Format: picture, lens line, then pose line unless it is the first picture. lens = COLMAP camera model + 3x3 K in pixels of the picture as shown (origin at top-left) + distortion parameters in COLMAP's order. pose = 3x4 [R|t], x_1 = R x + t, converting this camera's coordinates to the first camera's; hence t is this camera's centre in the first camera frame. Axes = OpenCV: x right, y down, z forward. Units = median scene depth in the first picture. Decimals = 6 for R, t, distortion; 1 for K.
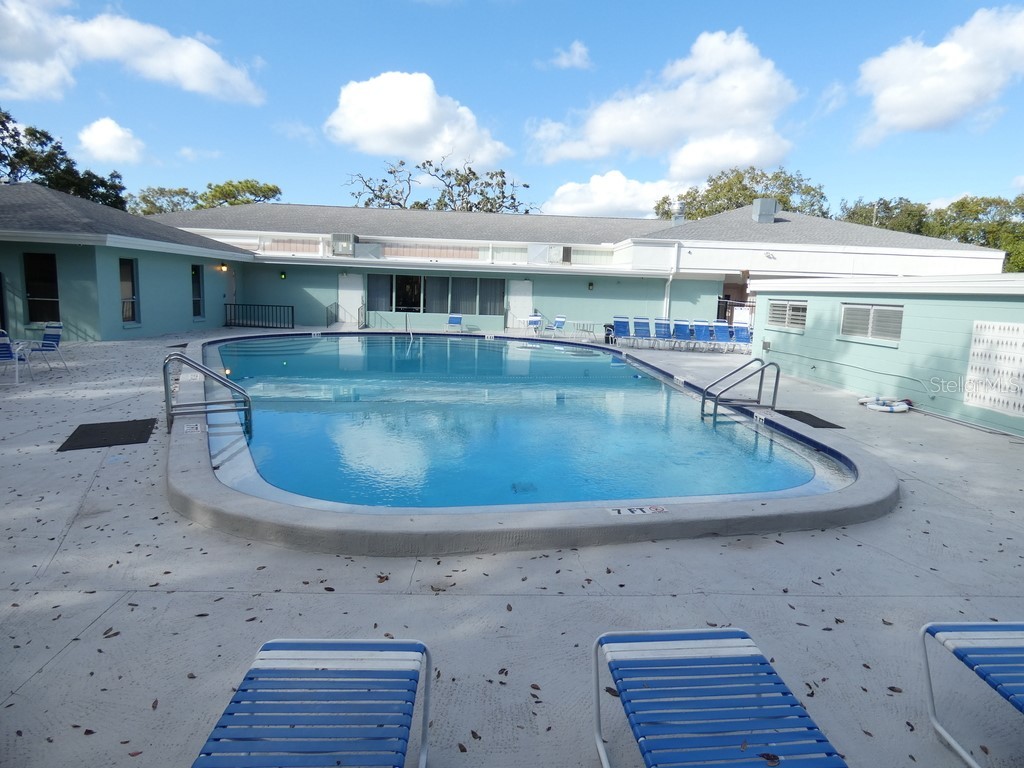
lens RADIAL K [[614.5, 0, 514.8], [0, 614.5, 376.7], [0, 0, 1]] dist [-0.005733, -0.001064]
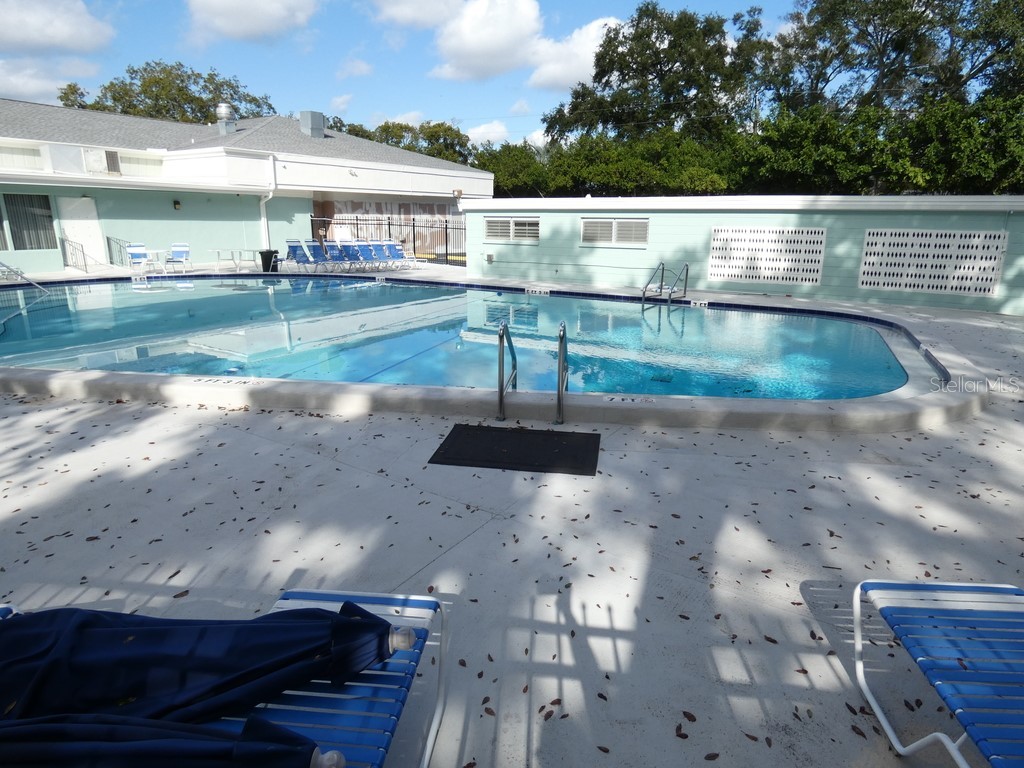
lens RADIAL K [[613.8, 0, 514.9], [0, 613.8, 373.9], [0, 0, 1]] dist [0.019890, 0.001179]
pose [[0.594601, -0.226790, 0.771373, -0.297927], [0.125463, 0.973813, 0.189598, -0.030128], [-0.794172, -0.015956, 0.607484, 0.151685]]
